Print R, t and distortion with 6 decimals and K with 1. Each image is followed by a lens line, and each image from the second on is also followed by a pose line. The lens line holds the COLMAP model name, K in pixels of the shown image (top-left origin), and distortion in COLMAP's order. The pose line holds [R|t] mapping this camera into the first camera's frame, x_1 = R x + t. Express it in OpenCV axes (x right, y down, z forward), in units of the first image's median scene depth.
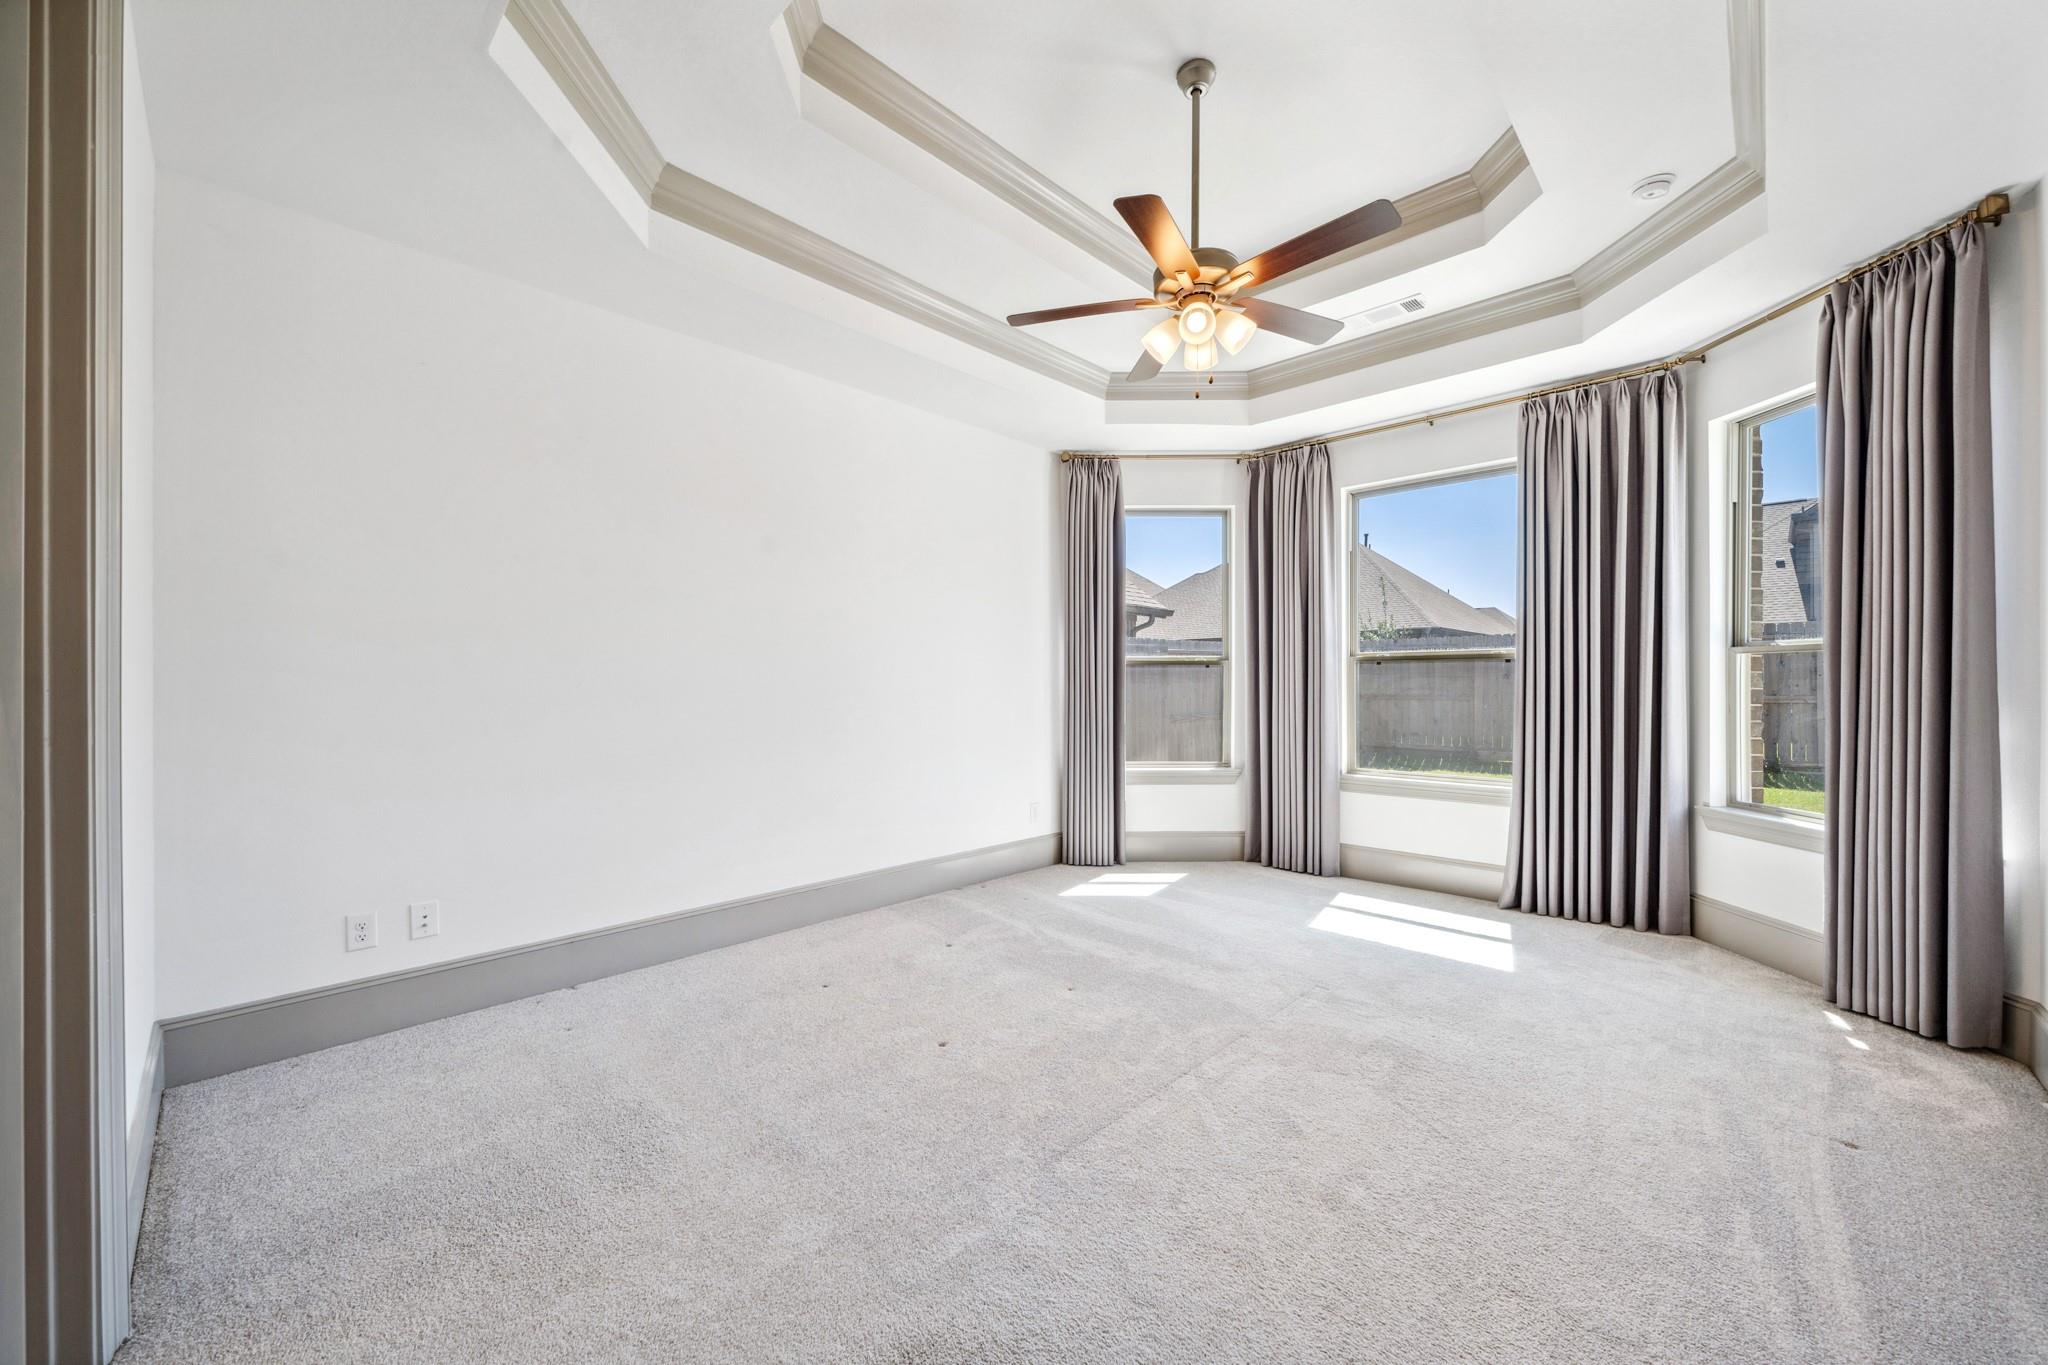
lens RADIAL K [[777.1, 0, 1027.8], [0, 777.1, 682.9], [0, 0, 1]] dist [-0.002739, -0.000396]
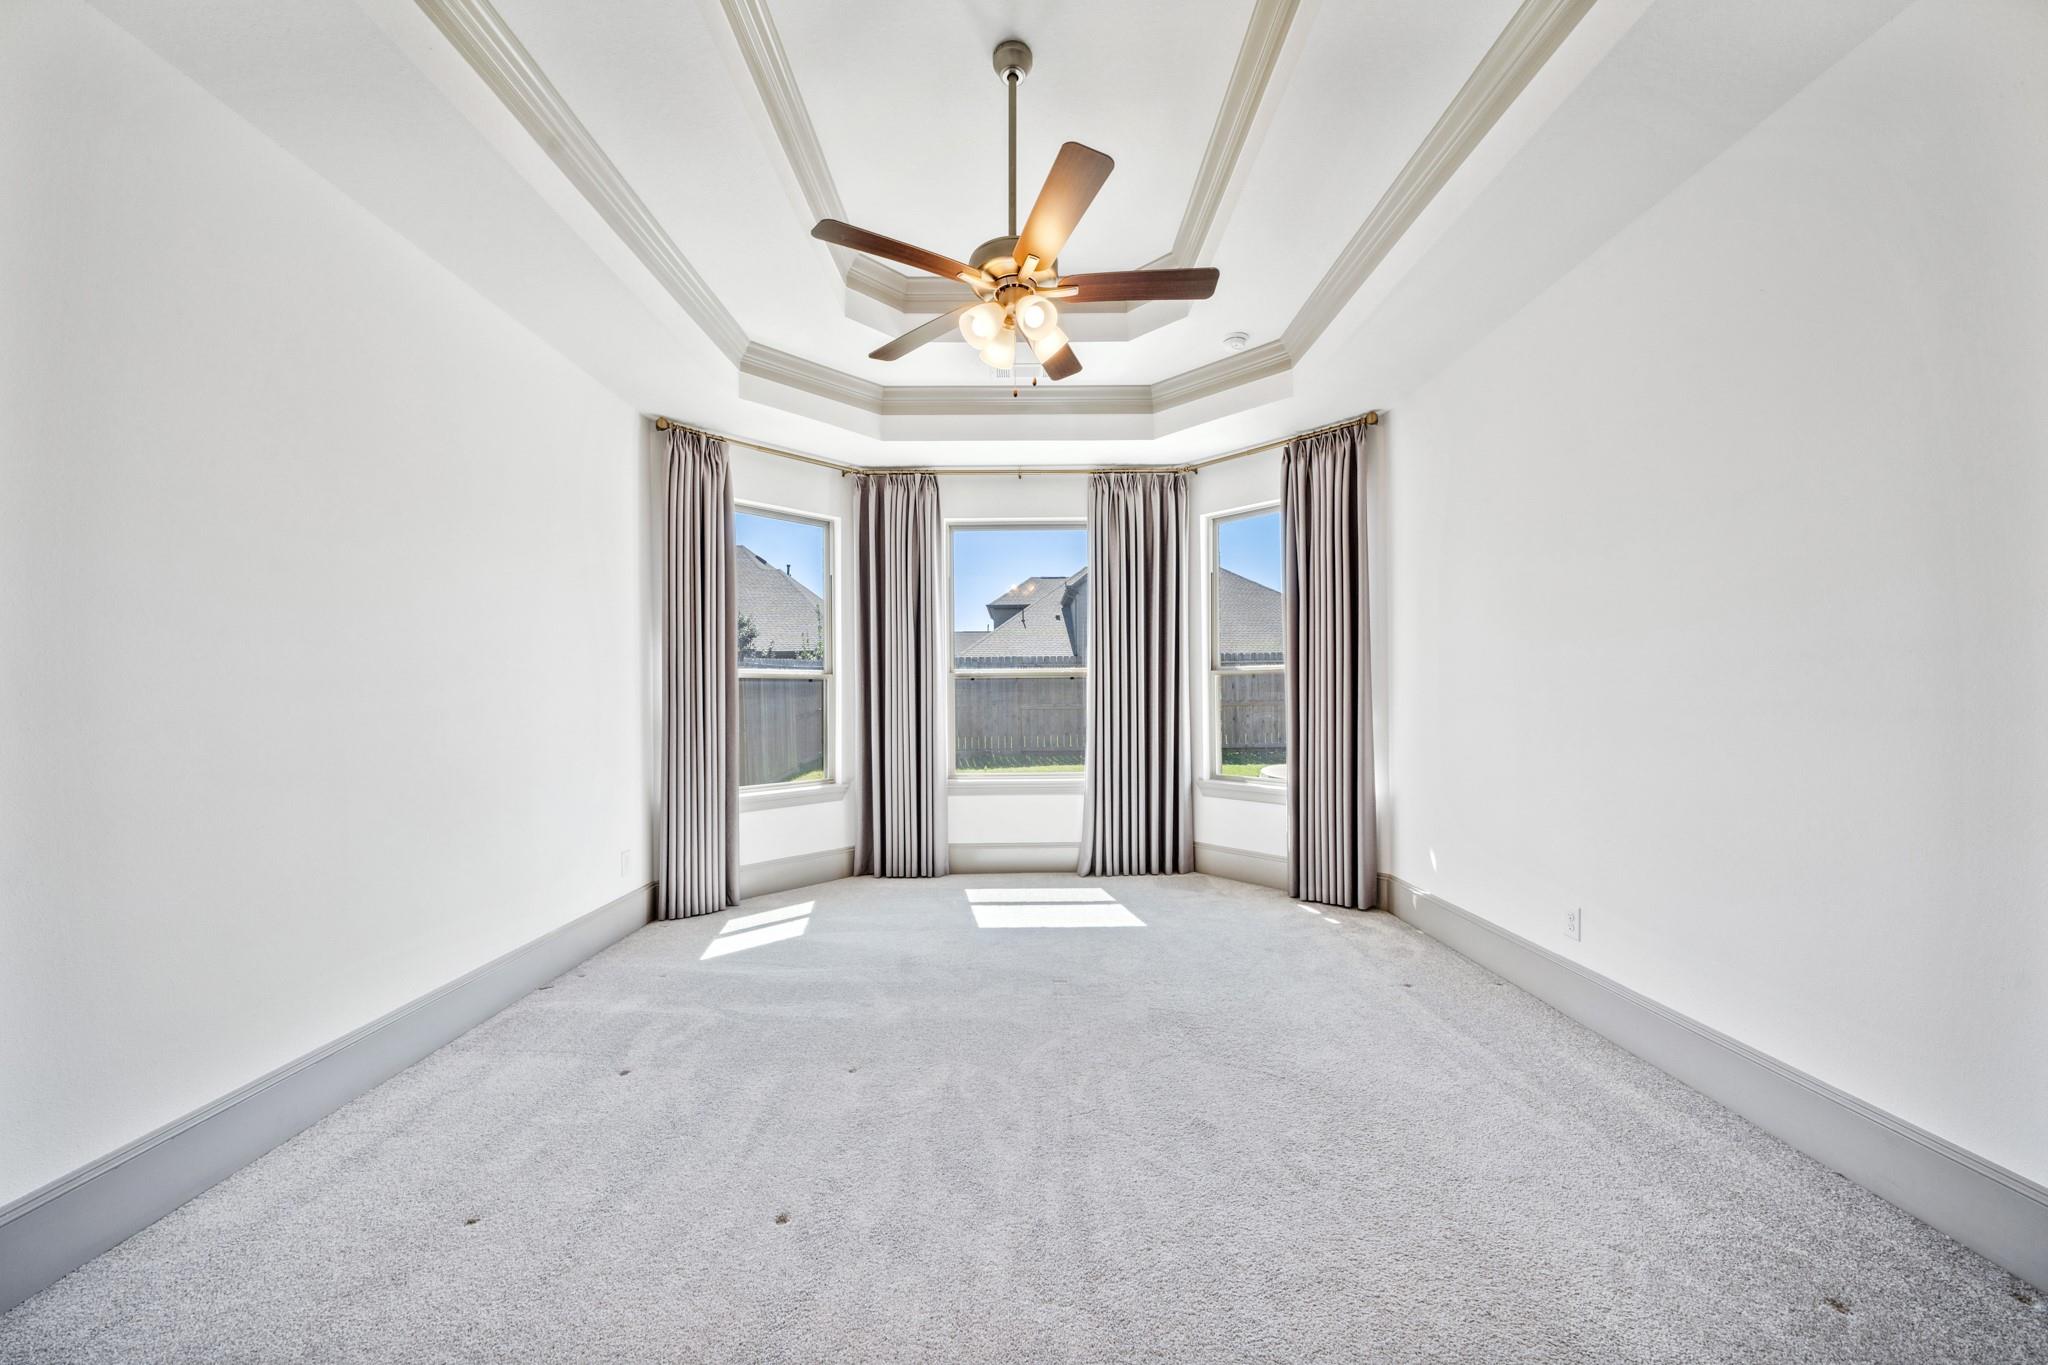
lens RADIAL K [[709.3, 0, 1023.2], [0, 709.3, 690.0], [0, 0, 1]] dist [-0.002143, 0.000006]
pose [[0.718116, 0.000319, 0.695924, -0.261119], [0.007740, 0.999934, -0.008445, -0.000178], [-0.695881, 0.011451, 0.718066, 0.257079]]
